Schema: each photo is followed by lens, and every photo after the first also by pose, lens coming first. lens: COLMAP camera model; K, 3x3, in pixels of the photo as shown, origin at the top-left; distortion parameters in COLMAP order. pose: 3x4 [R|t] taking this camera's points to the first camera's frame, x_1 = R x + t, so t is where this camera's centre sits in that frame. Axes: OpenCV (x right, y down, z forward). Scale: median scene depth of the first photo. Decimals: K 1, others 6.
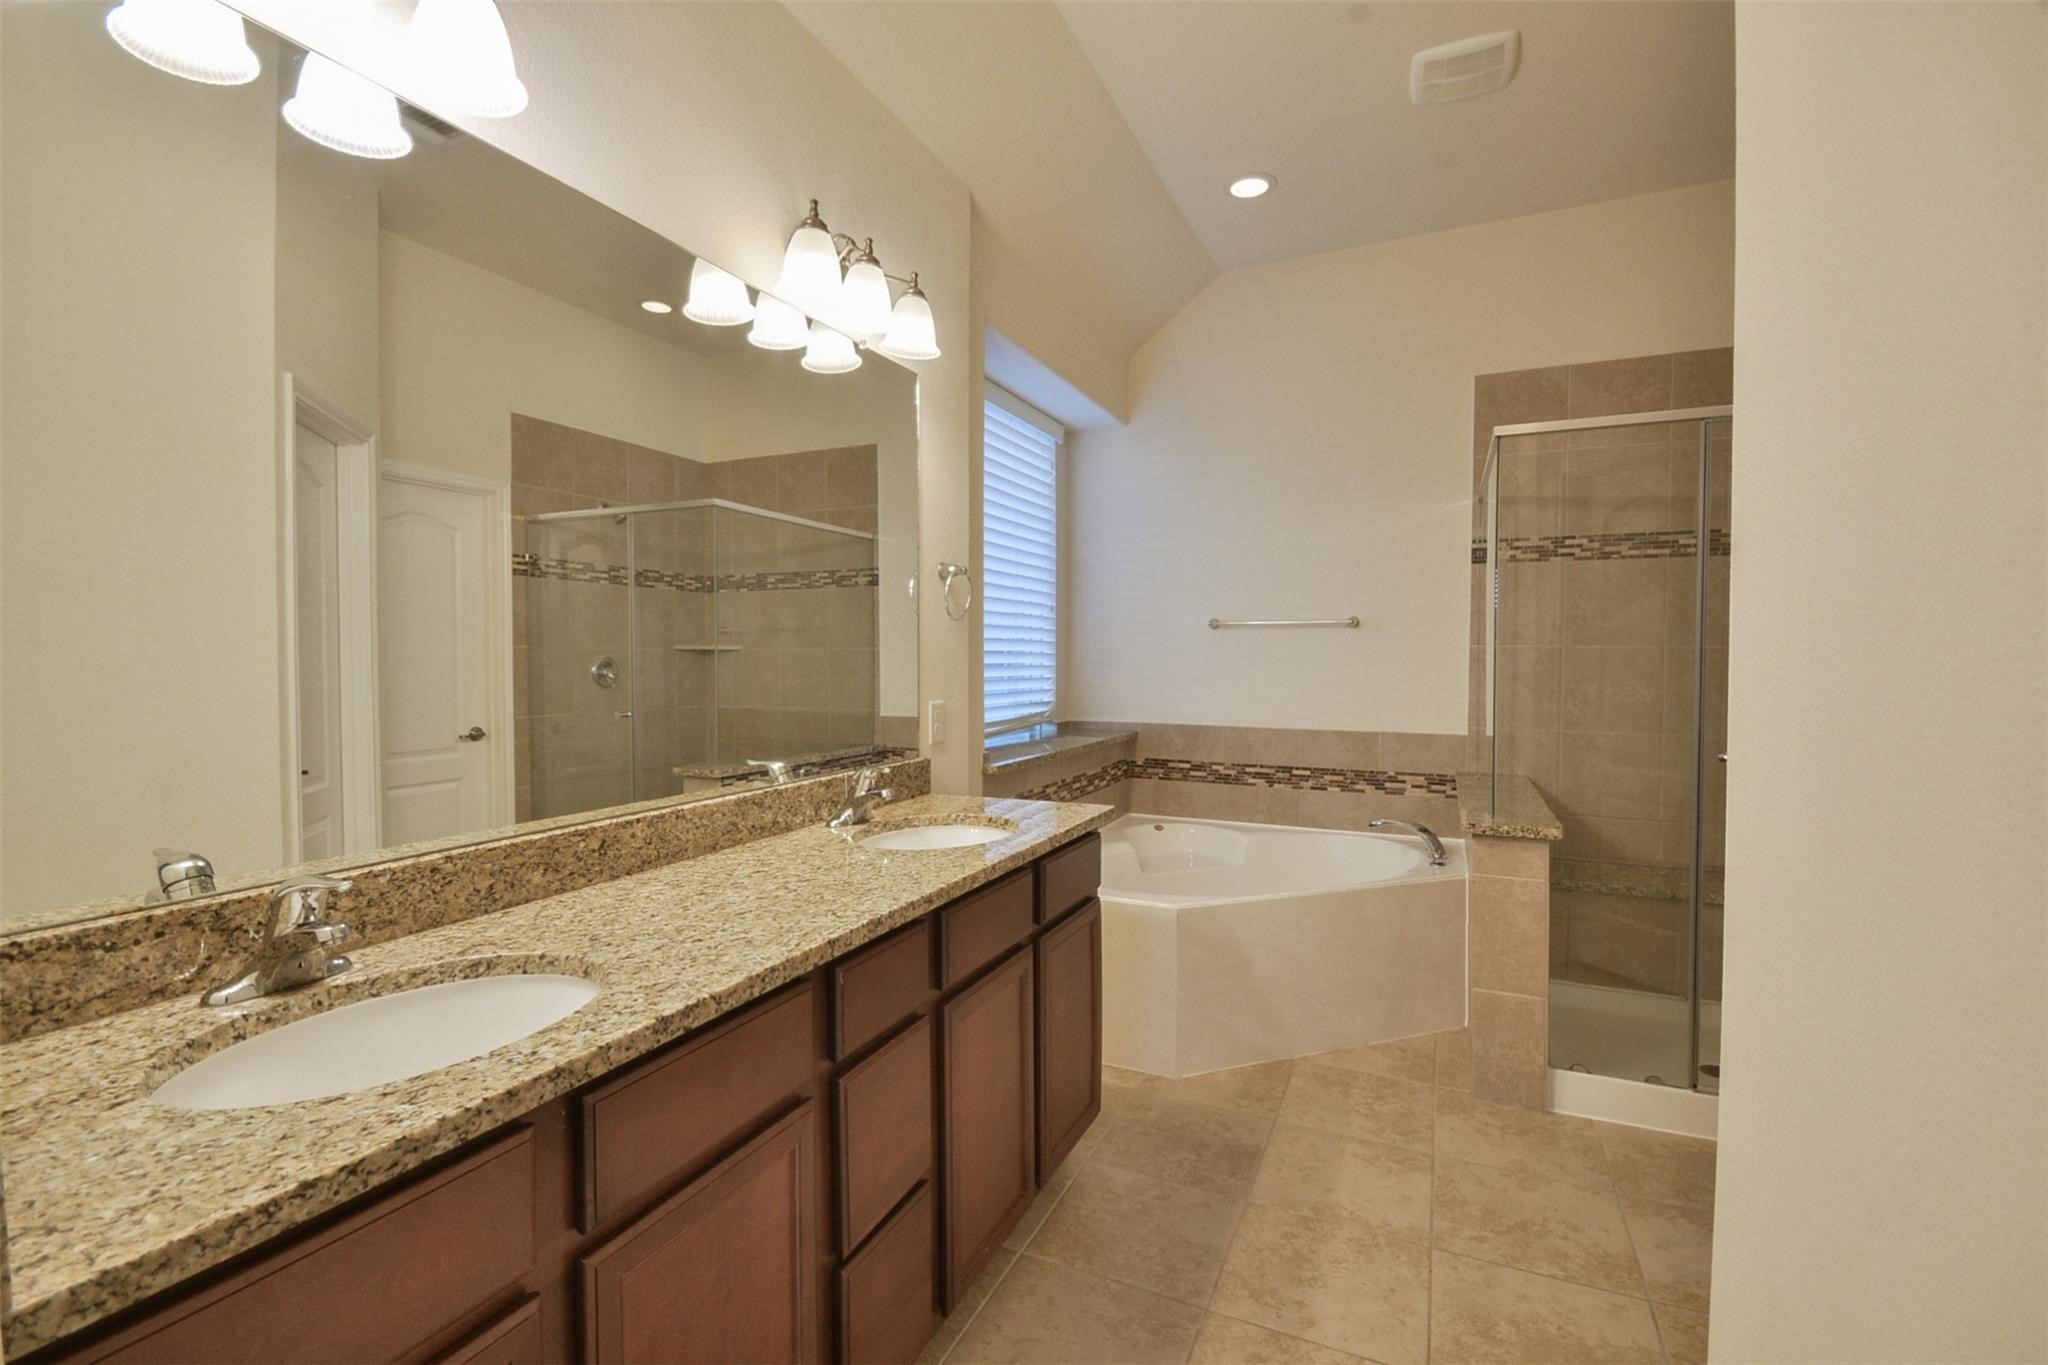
lens RADIAL K [[906.7, 0, 1024.9], [0, 906.7, 681.0], [0, 0, 1]] dist [0.000503, -0.003716]
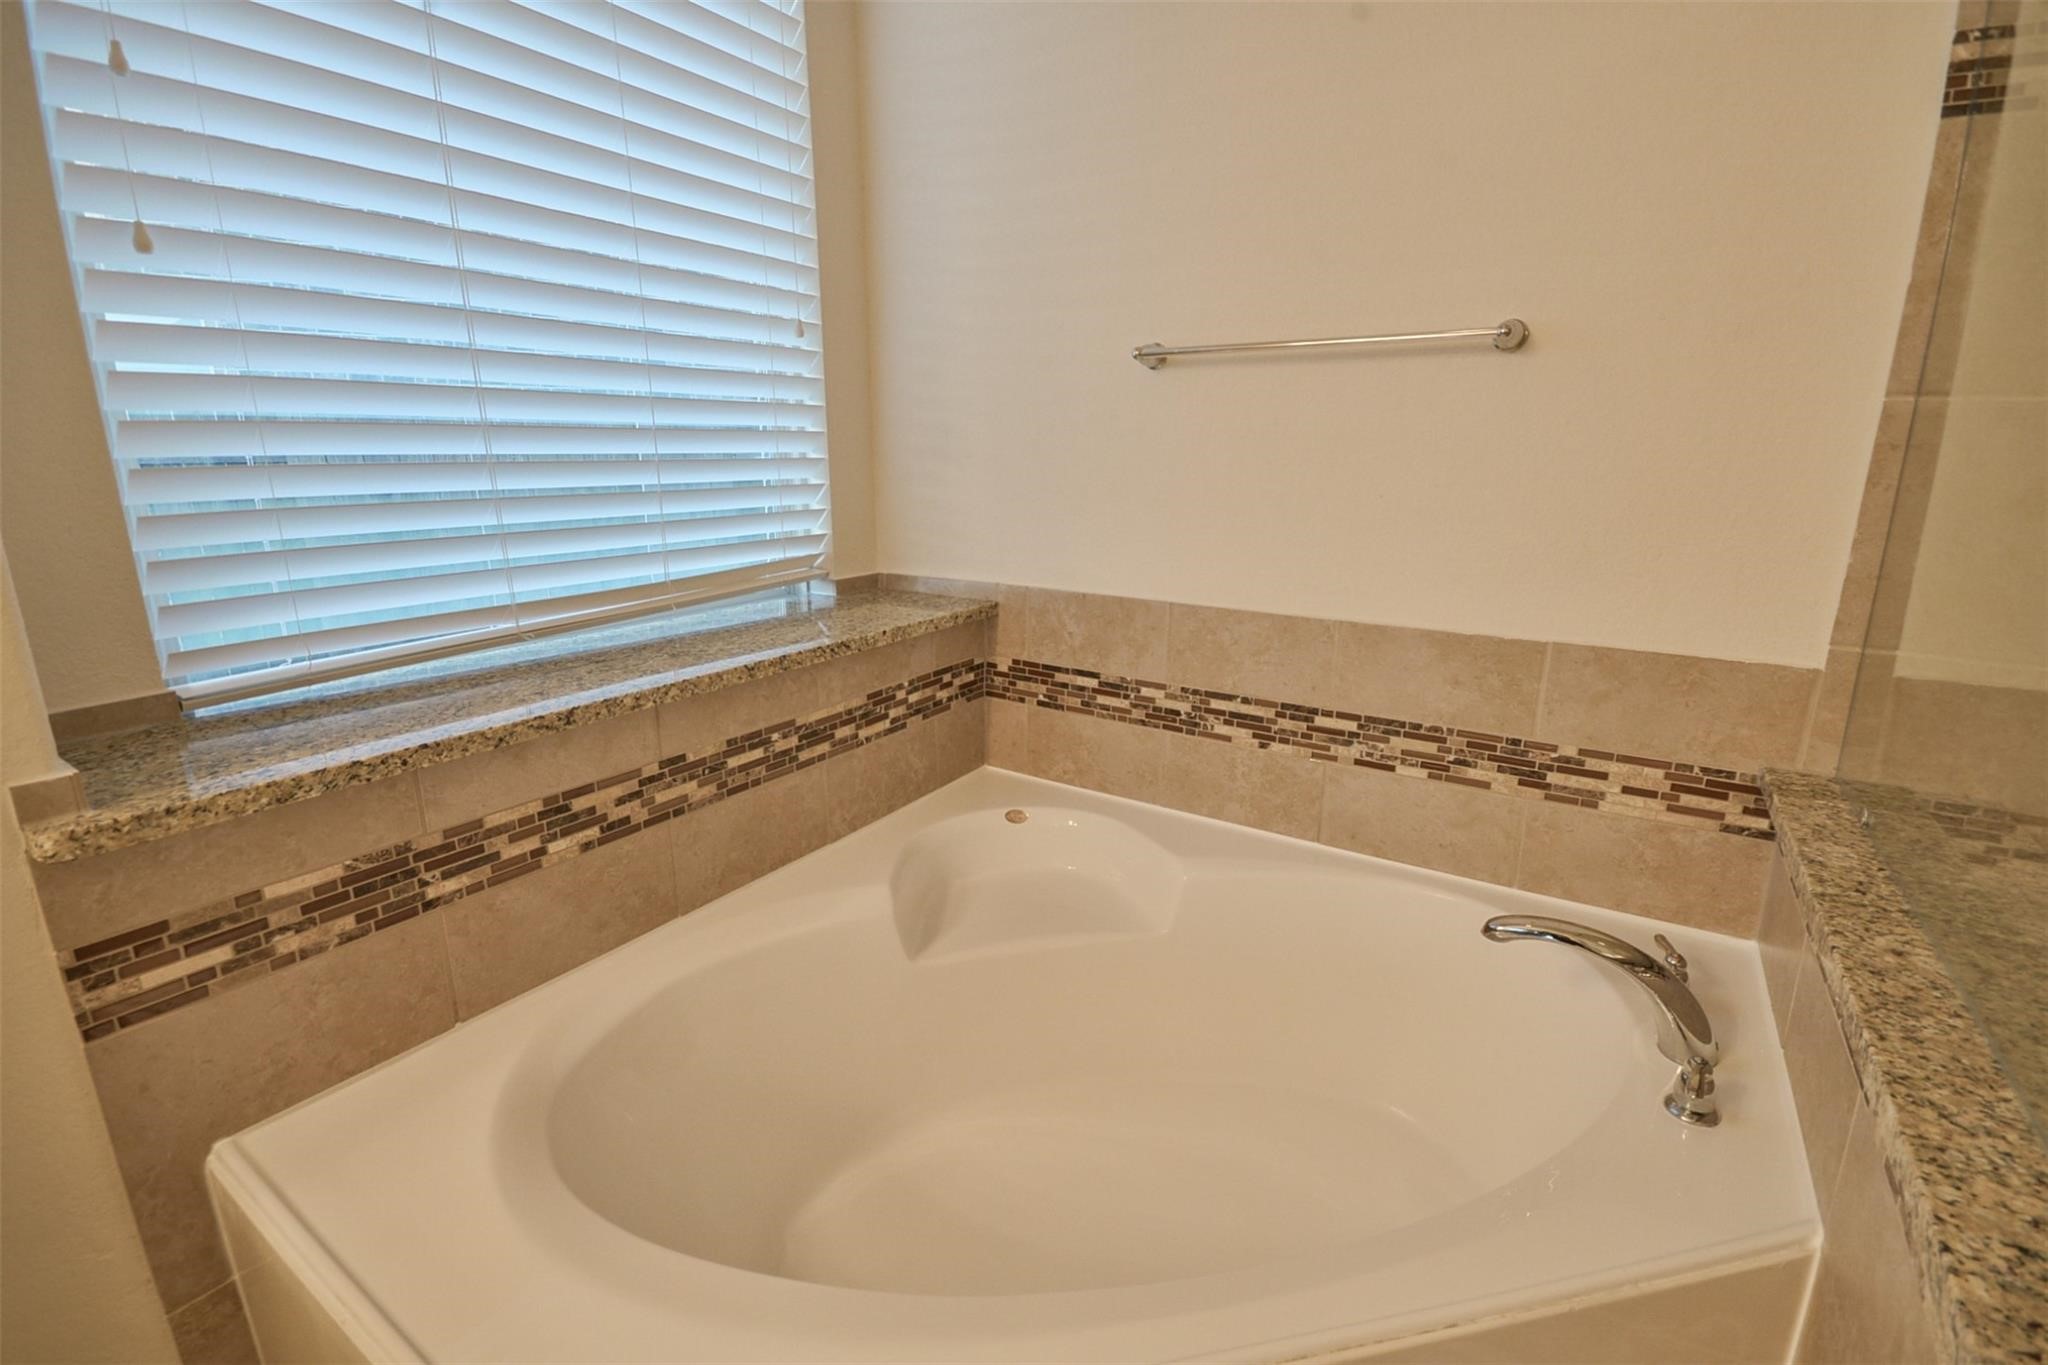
lens RADIAL K [[906.7, 0, 1026.4], [0, 906.7, 671.5], [0, 0, 1]] dist [0.000503, -0.003716]
pose [[0.988770, 0.034092, -0.145504, 0.220212], [-0.001662, 0.976081, 0.217401, -0.012168], [0.149436, -0.214718, 0.965176, 0.572065]]
